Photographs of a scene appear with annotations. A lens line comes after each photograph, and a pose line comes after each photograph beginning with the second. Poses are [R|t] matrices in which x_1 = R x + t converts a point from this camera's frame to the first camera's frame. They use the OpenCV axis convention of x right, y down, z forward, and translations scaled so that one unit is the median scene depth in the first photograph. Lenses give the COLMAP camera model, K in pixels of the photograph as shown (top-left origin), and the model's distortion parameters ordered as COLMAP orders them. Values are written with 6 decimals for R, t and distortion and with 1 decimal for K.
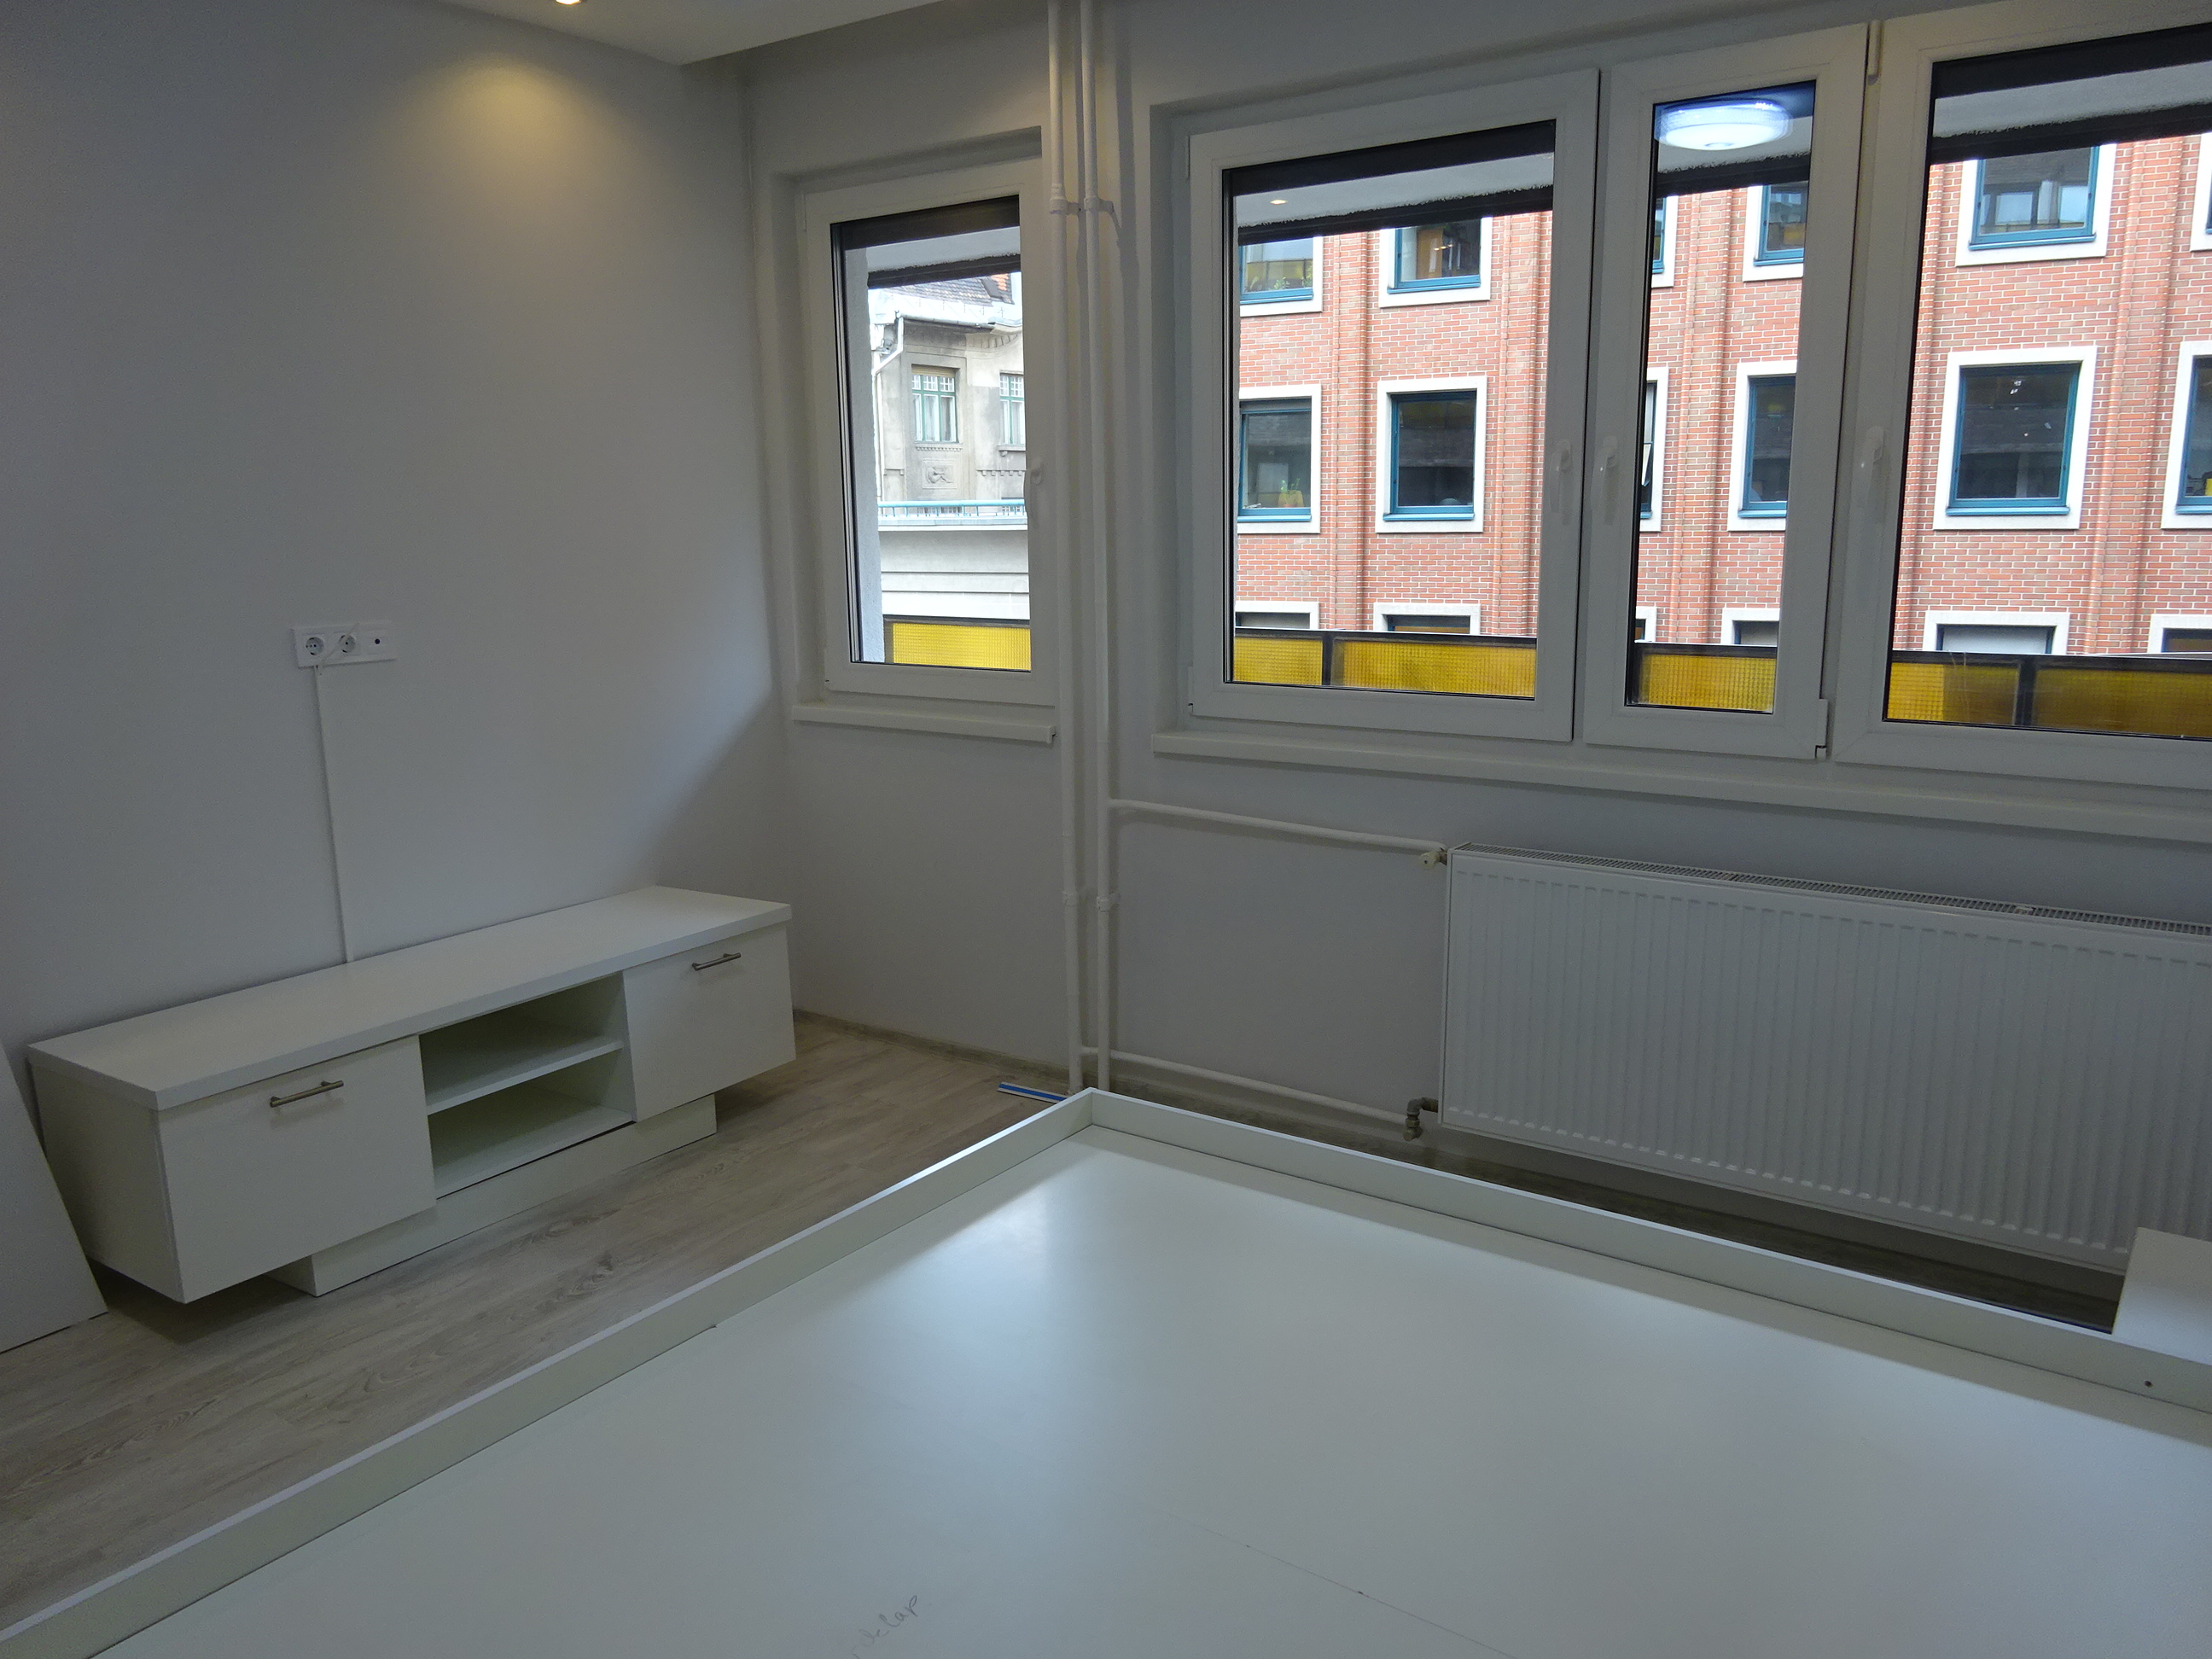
lens RADIAL K [[1633.3, 0, 1111.6], [0, 1633.3, 841.2], [0, 0, 1]] dist [0.011418, -0.015729]
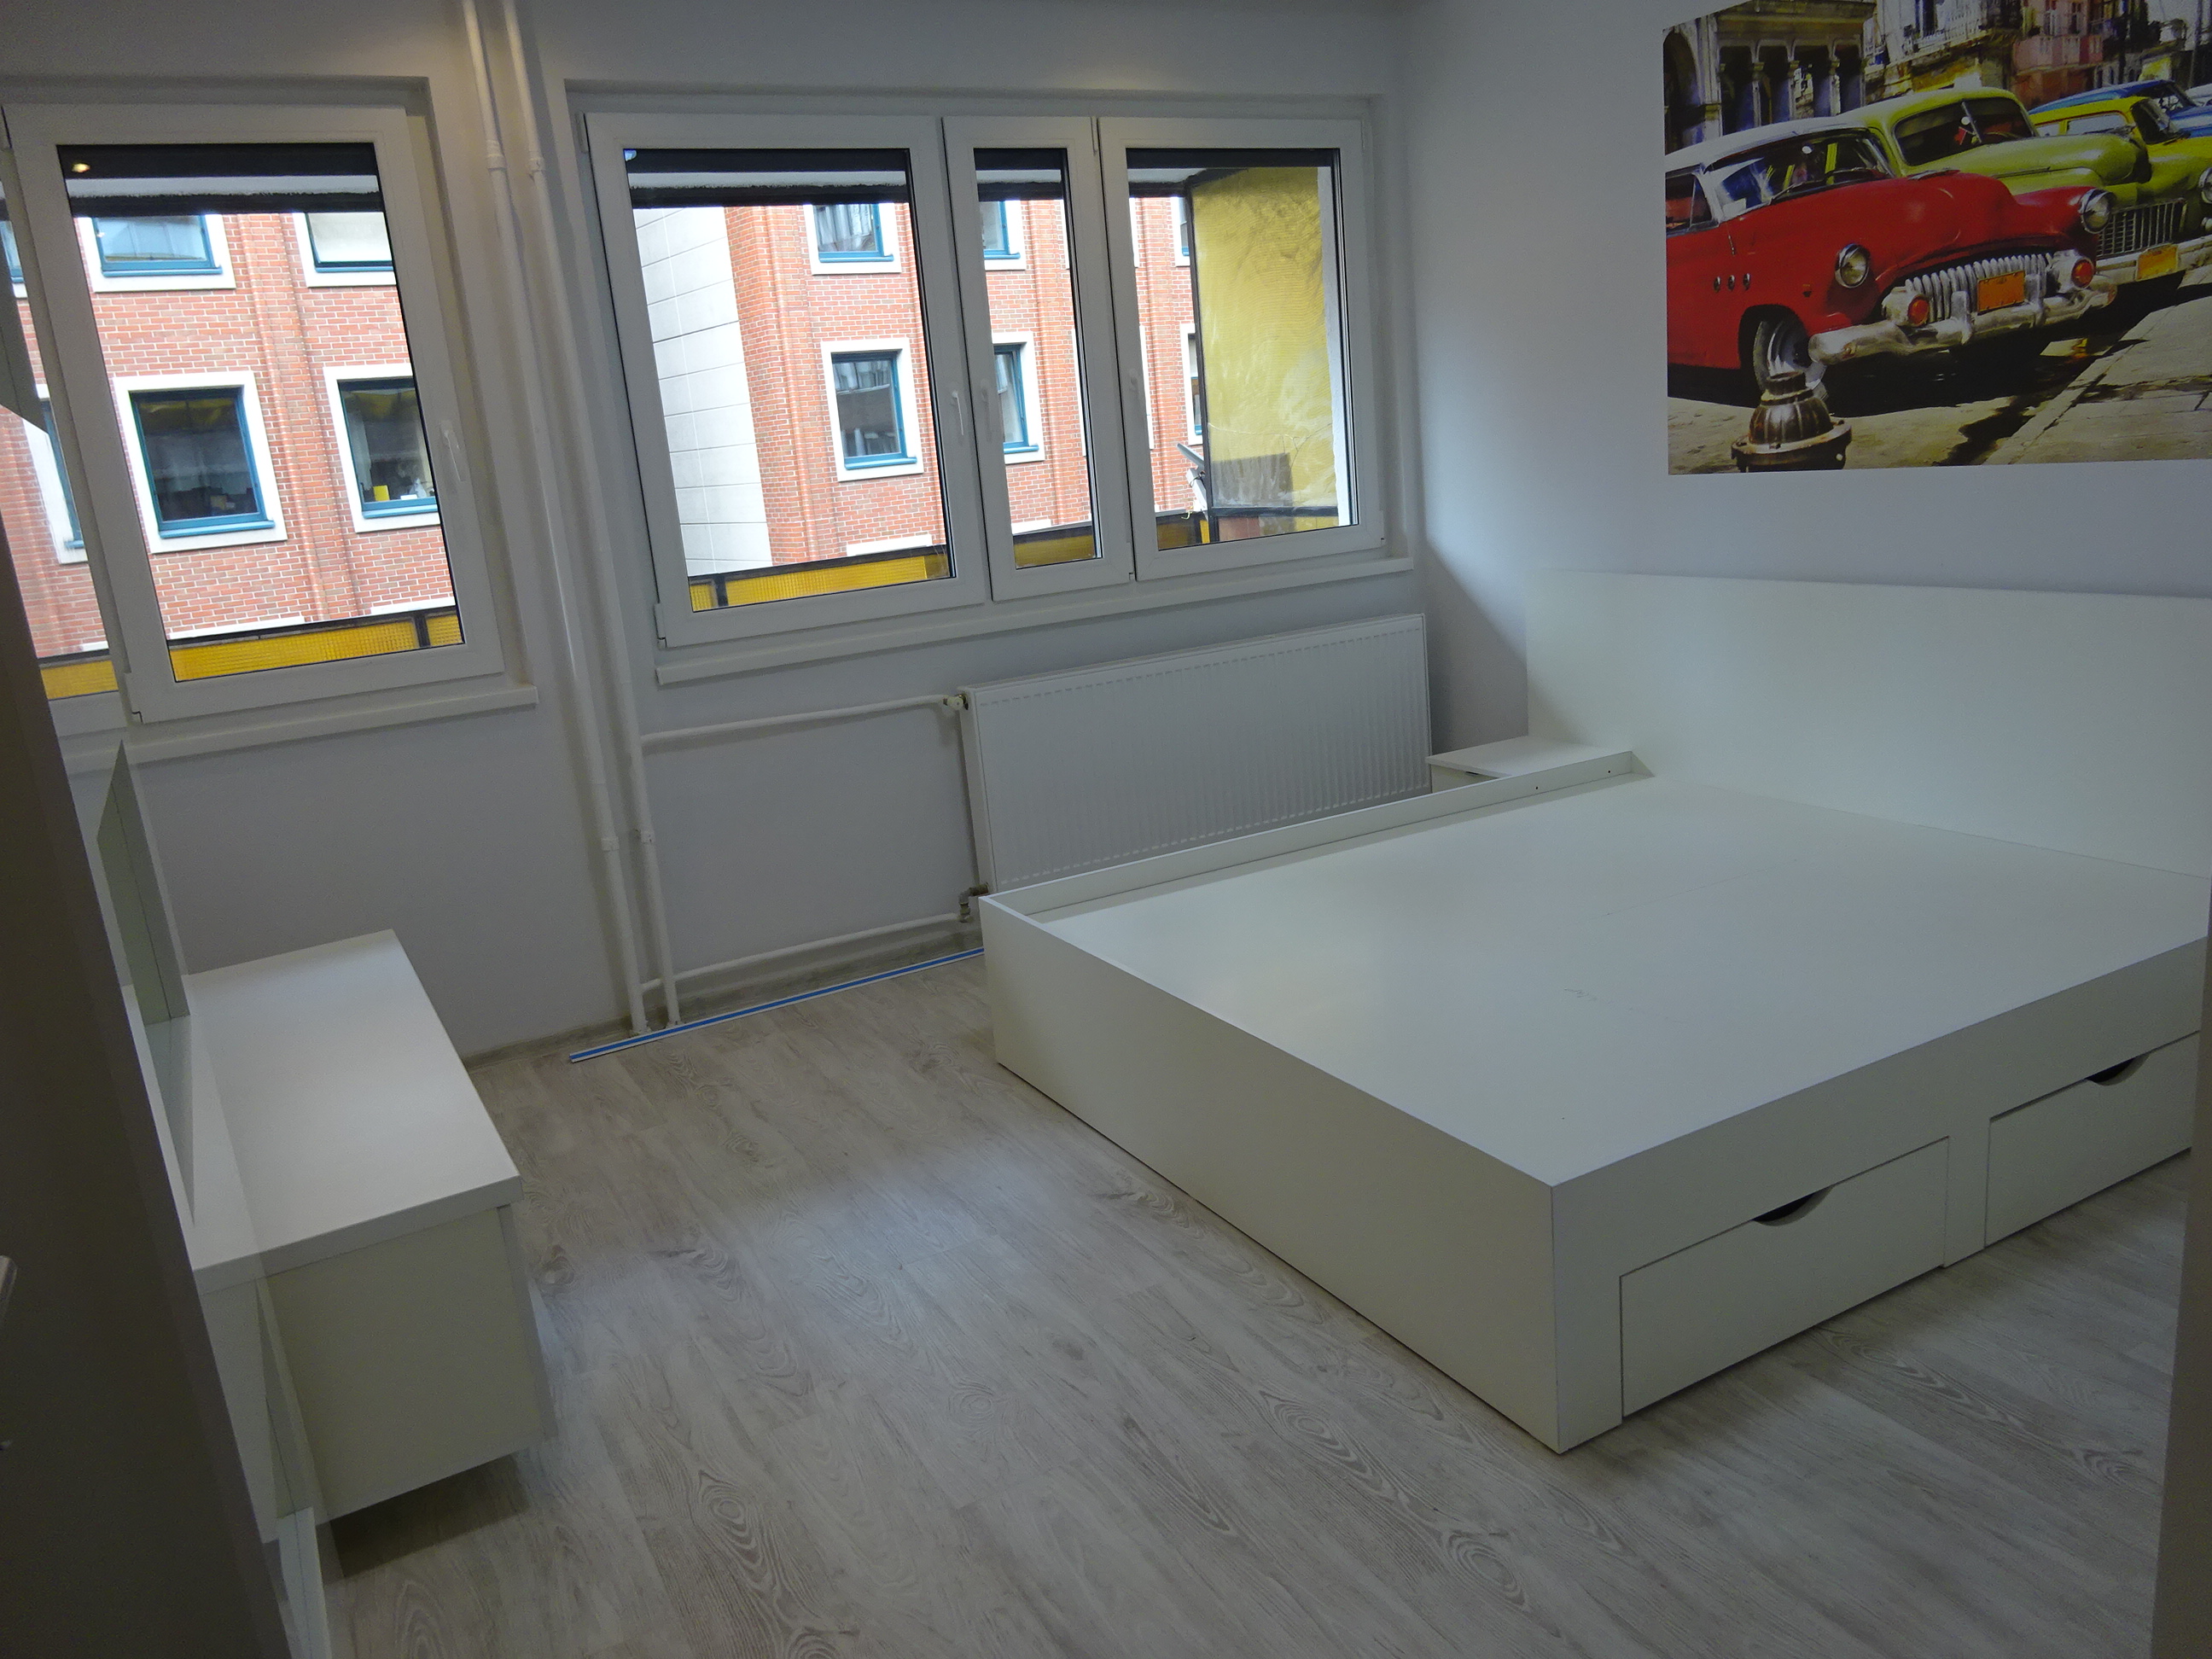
lens RADIAL K [[1633.3, 0, 1106.2], [0, 1633.3, 824.7], [0, 0, 1]] dist [0.011418, -0.015729]
pose [[0.443118, -0.237447, 0.864445, -0.153661], [0.265209, 0.955843, 0.126605, -0.004751], [-0.856336, 0.173157, 0.486524, 0.047042]]
